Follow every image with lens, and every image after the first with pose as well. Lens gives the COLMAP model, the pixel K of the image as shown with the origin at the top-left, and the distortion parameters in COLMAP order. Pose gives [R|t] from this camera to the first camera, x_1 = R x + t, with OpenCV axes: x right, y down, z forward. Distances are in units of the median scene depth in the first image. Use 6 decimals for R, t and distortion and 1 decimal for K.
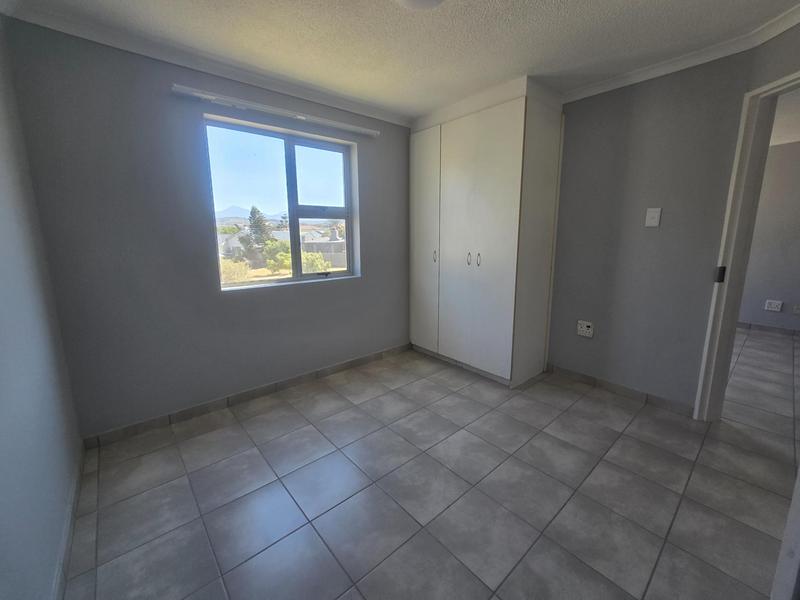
lens RADIAL K [[326.4, 0, 407.0], [0, 326.4, 289.8], [0, 0, 1]] dist [-0.006322, 0.001717]
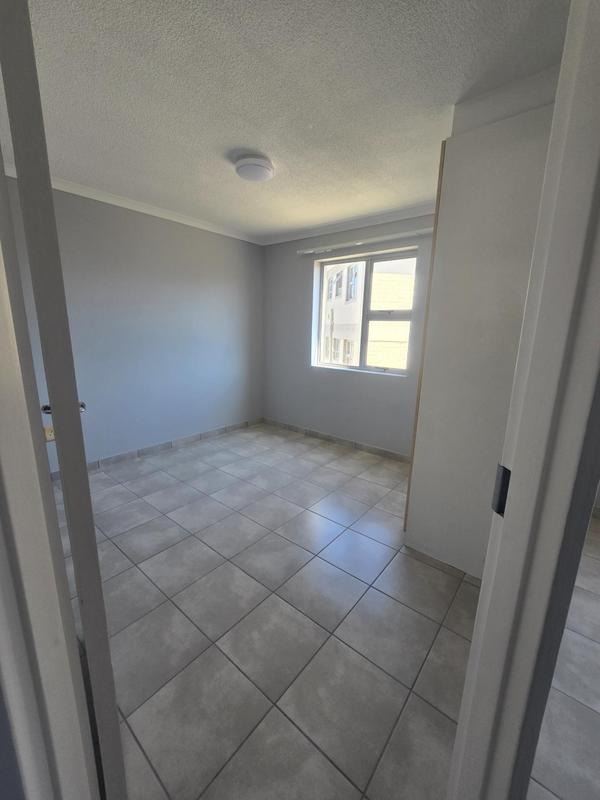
lens RADIAL K [[326.4, 0, 307.0], [0, 326.4, 397.5], [0, 0, 1]] dist [-0.006322, 0.001717]
pose [[0.177087, 0.216563, -0.960073, 0.932349], [-0.188033, 0.964967, 0.182984, -0.123757], [0.966066, 0.148121, 0.211604, 0.563187]]
